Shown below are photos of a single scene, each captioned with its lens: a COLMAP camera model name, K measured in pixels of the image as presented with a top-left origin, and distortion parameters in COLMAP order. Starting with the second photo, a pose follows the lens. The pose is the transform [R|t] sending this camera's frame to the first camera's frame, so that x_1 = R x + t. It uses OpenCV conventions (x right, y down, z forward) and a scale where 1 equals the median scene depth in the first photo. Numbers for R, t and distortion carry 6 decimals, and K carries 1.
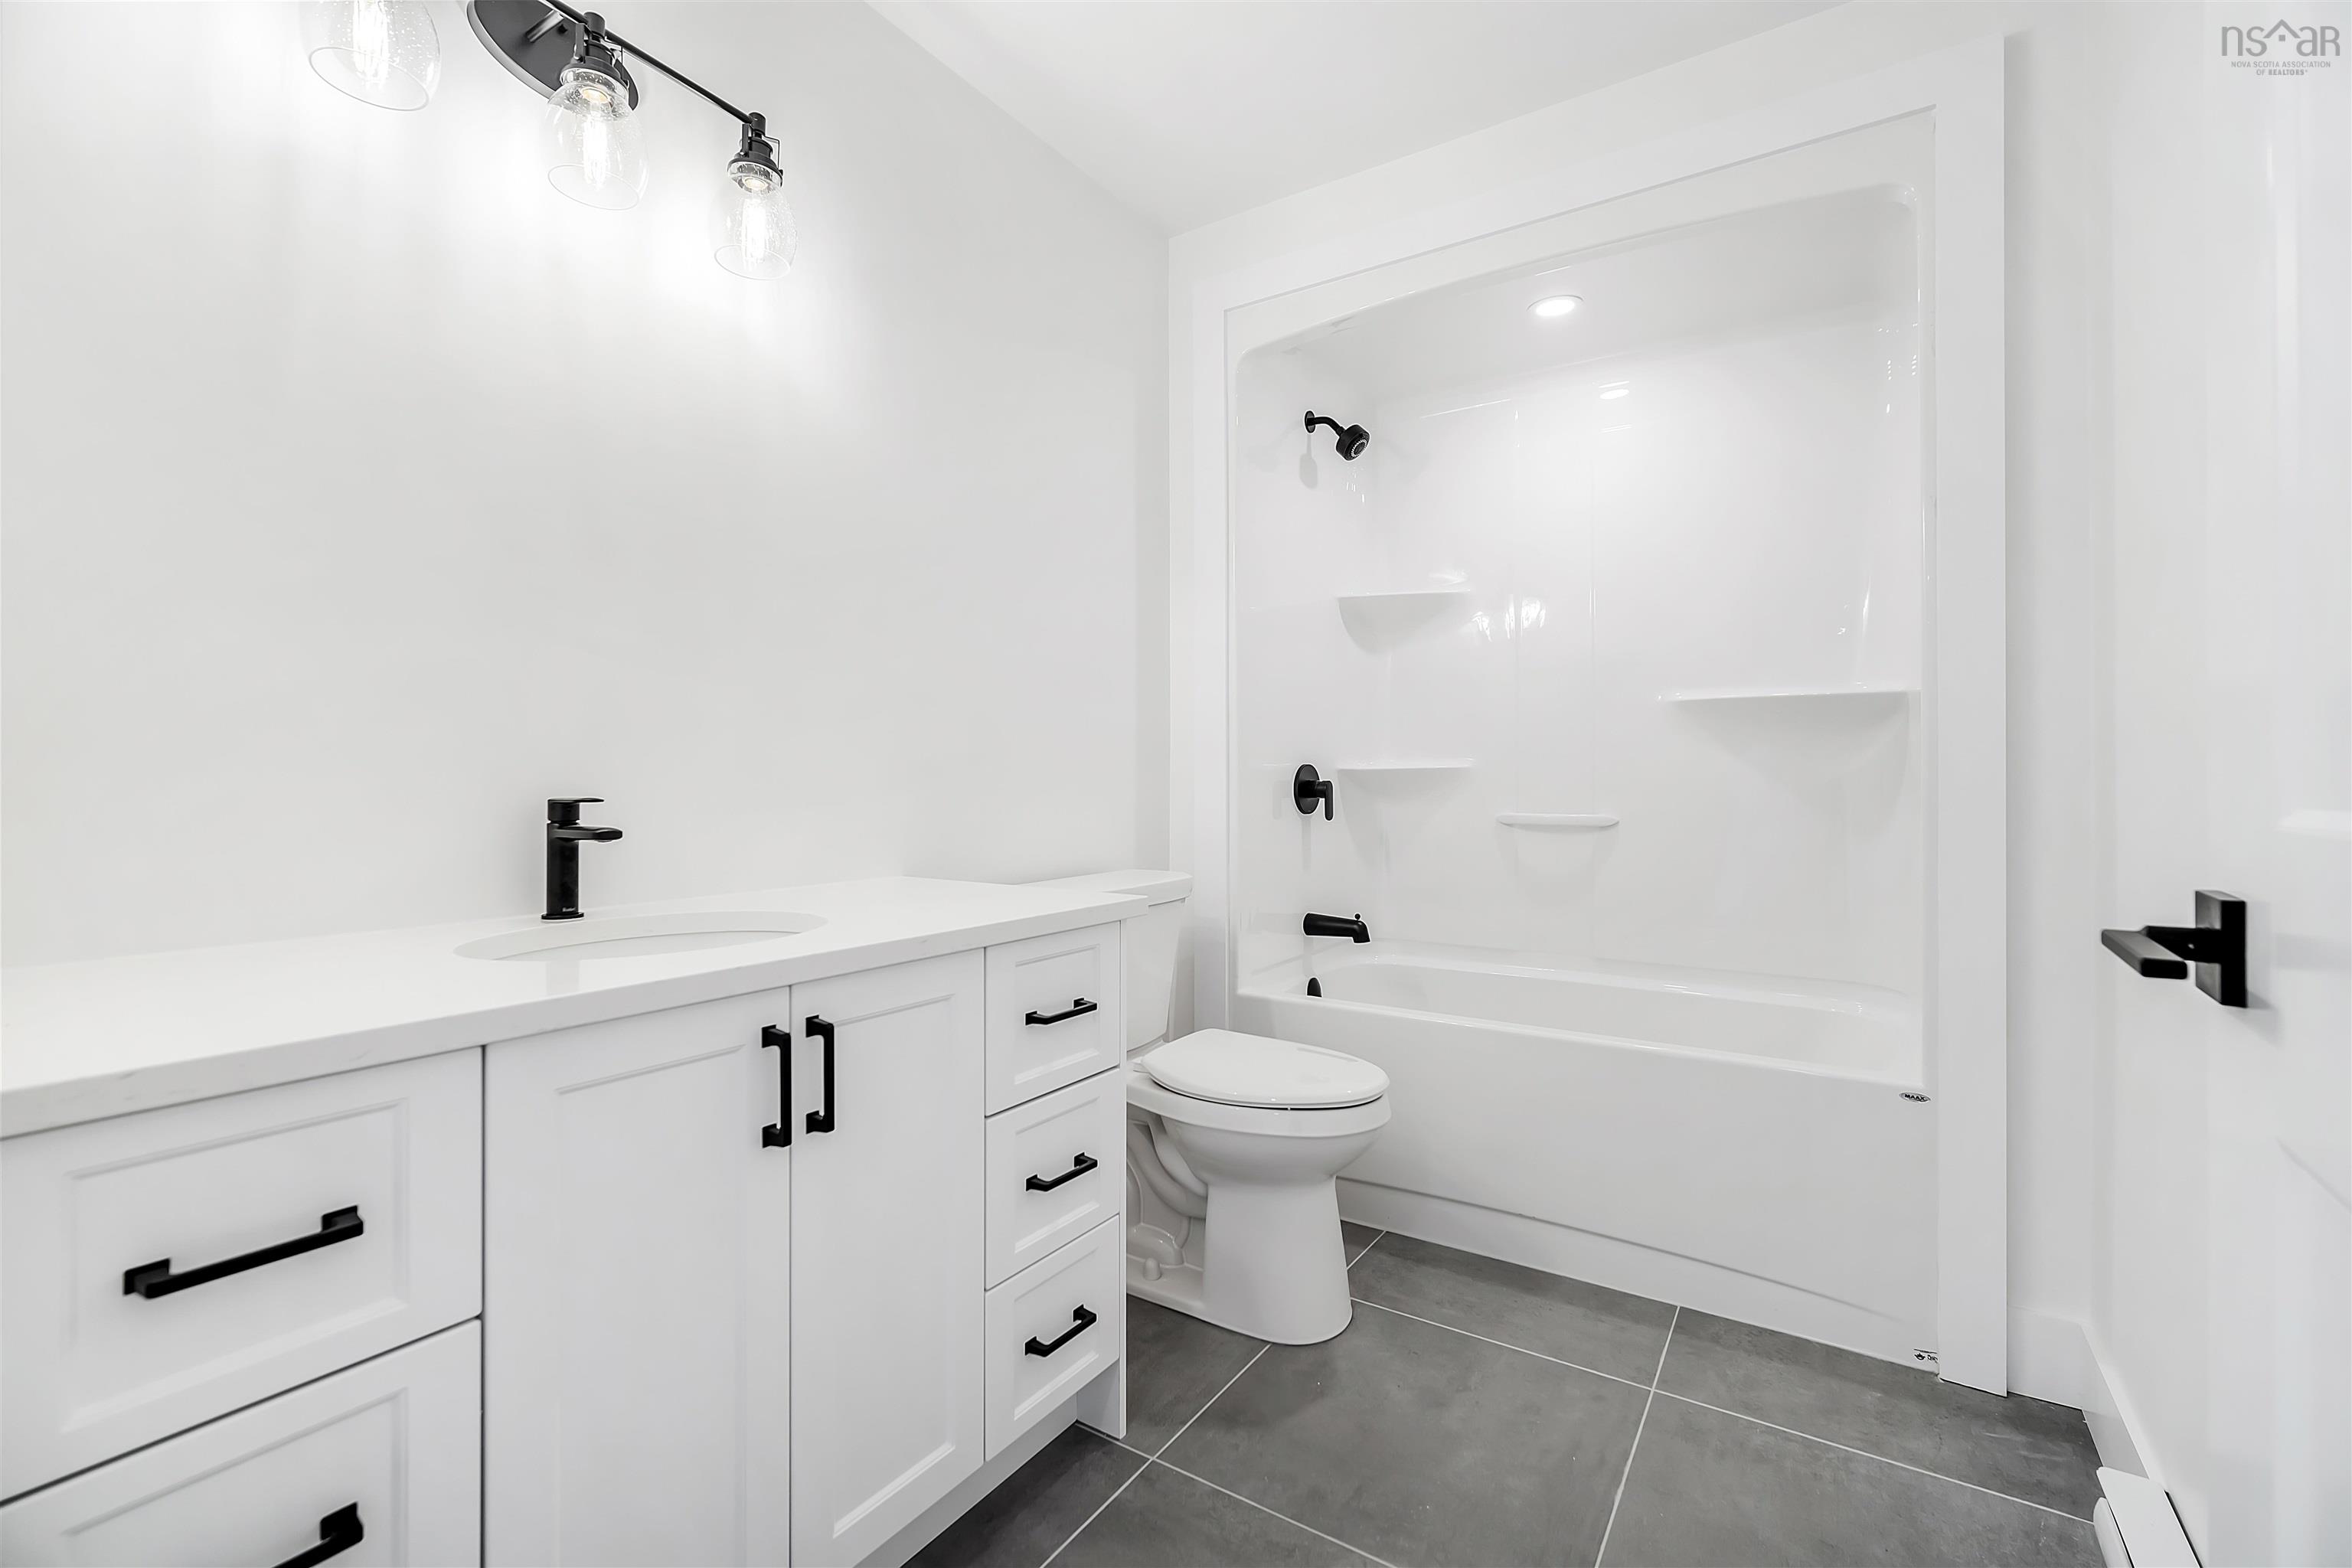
lens RADIAL K [[1023.5, 0, 1176.1], [0, 1023.5, 770.1], [0, 0, 1]] dist [-0.013611, 0.005216]
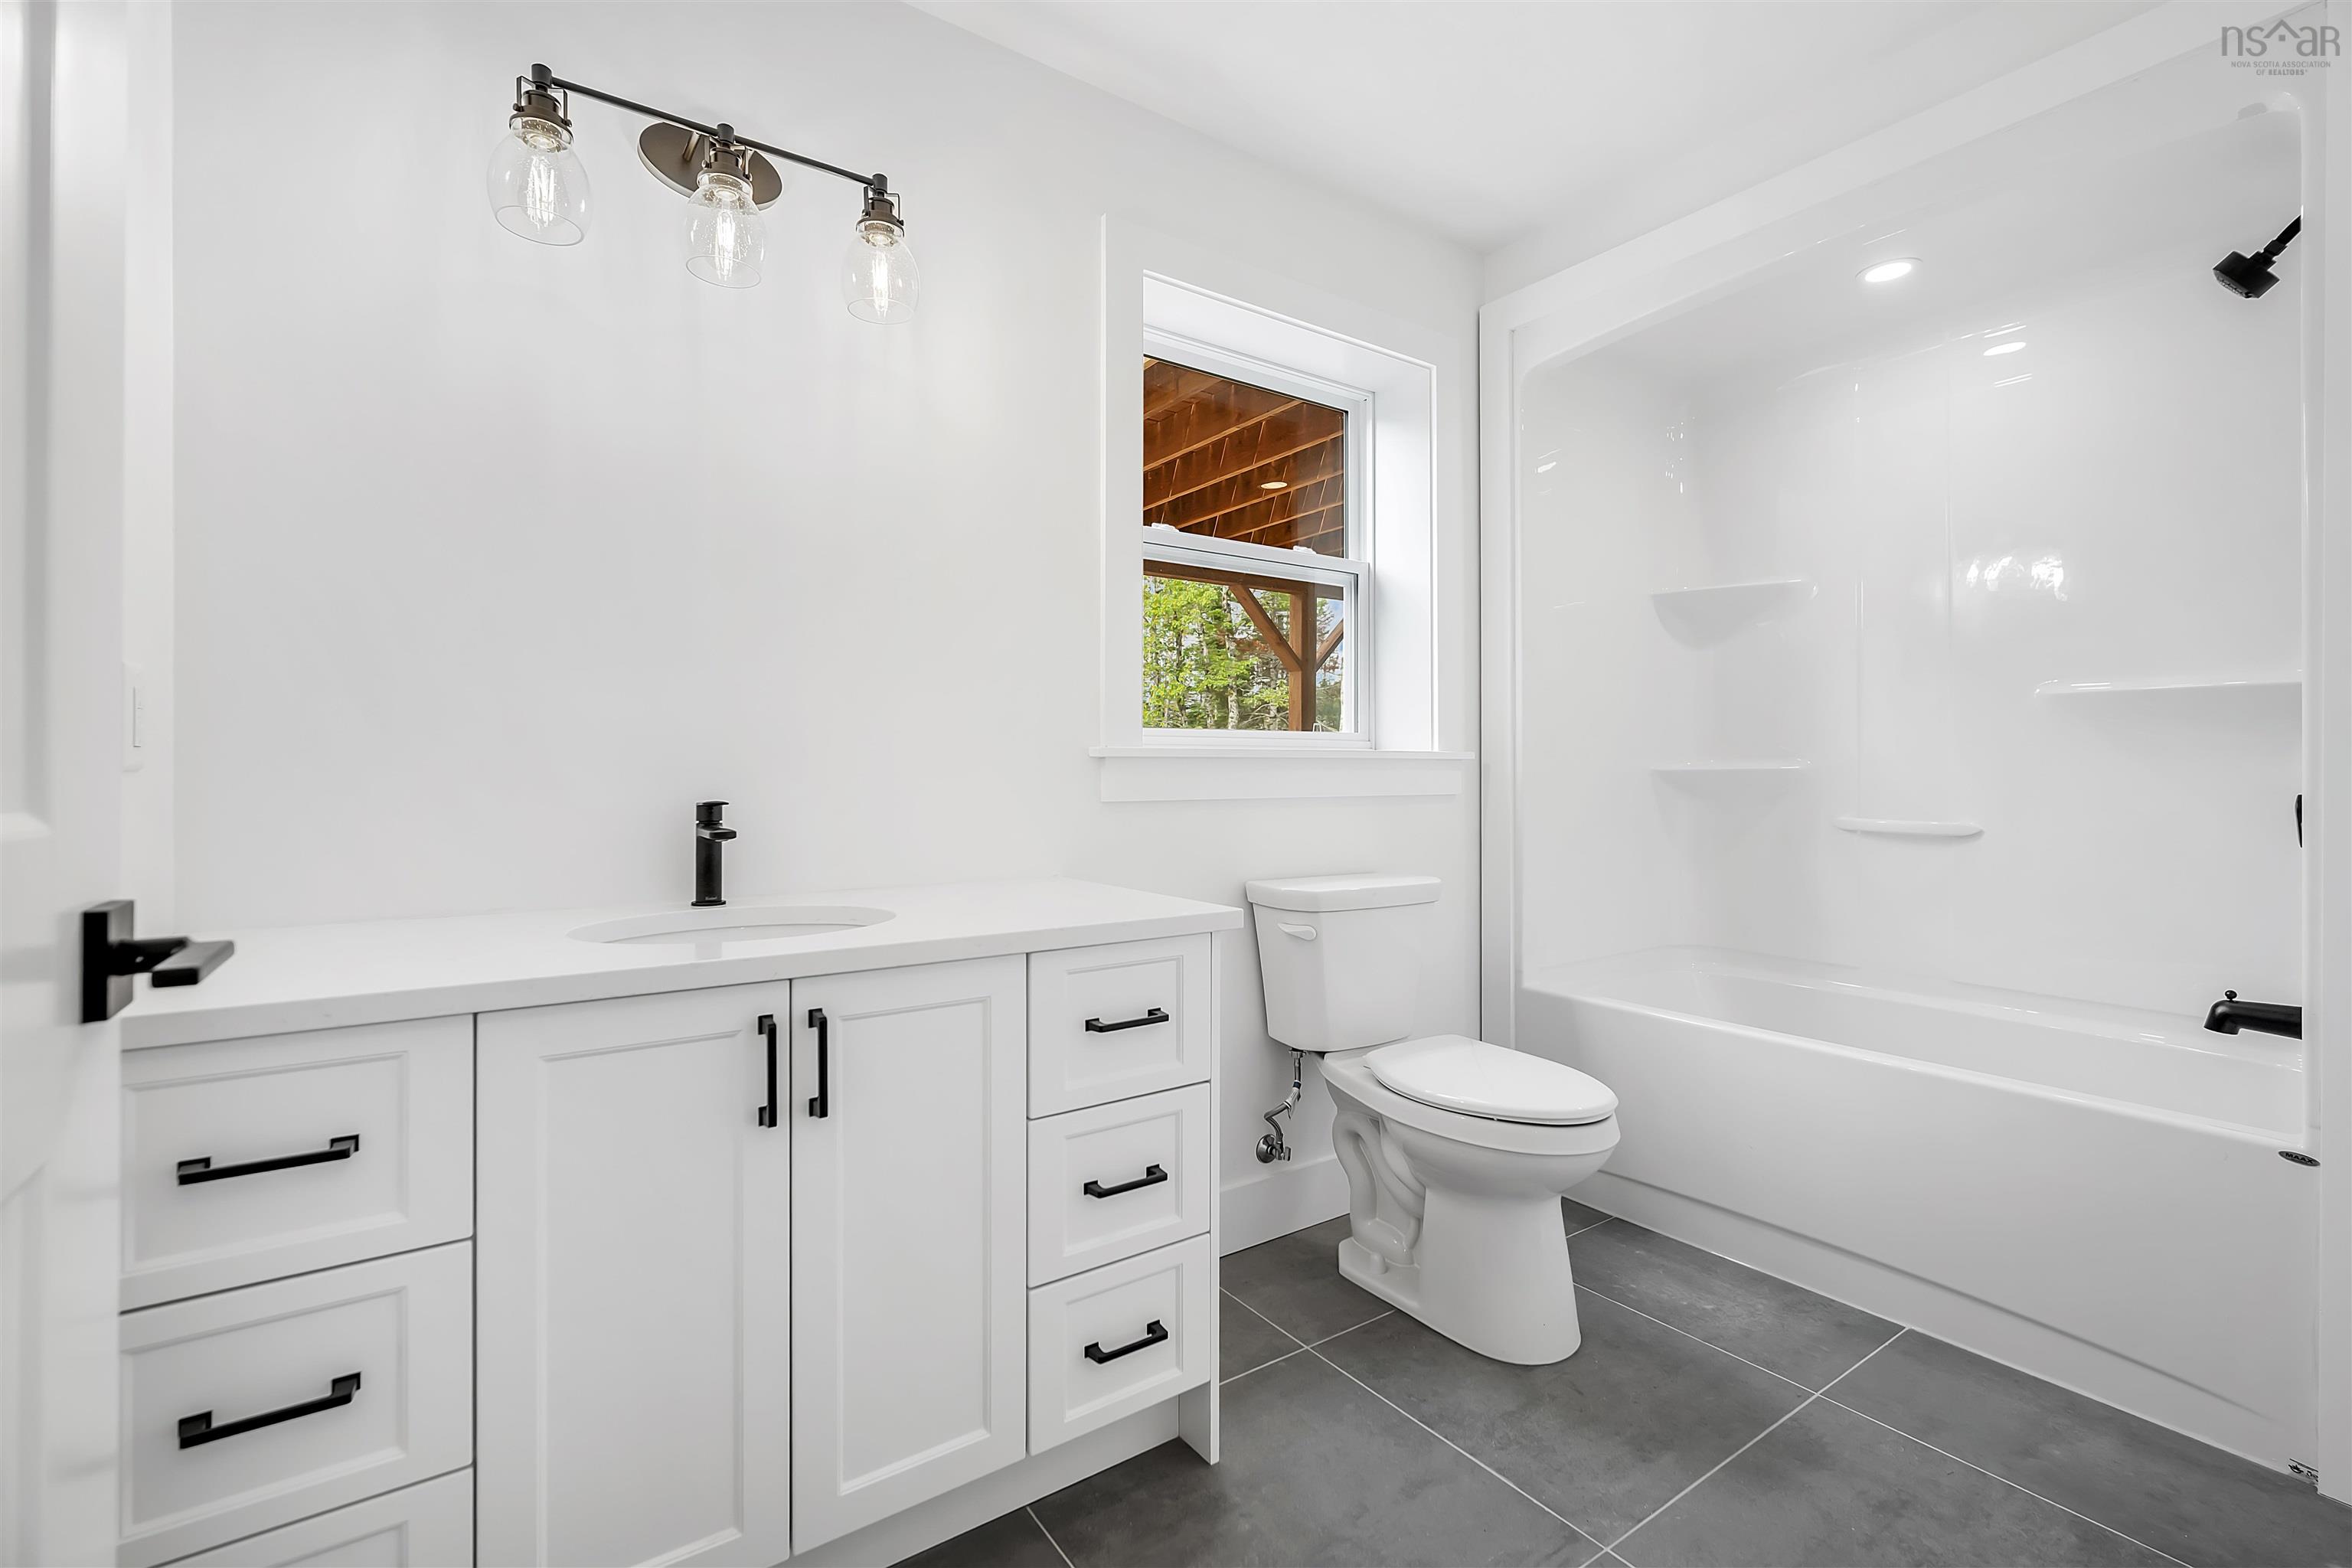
lens RADIAL K [[1023.5, 0, 1176.1], [0, 1023.5, 770.1], [0, 0, 1]] dist [-0.013611, 0.005216]
pose [[0.934006, -0.004473, -0.357229, 0.304910], [0.006449, 0.999970, 0.004340, -0.010309], [0.357199, -0.006357, 0.934007, 0.099300]]
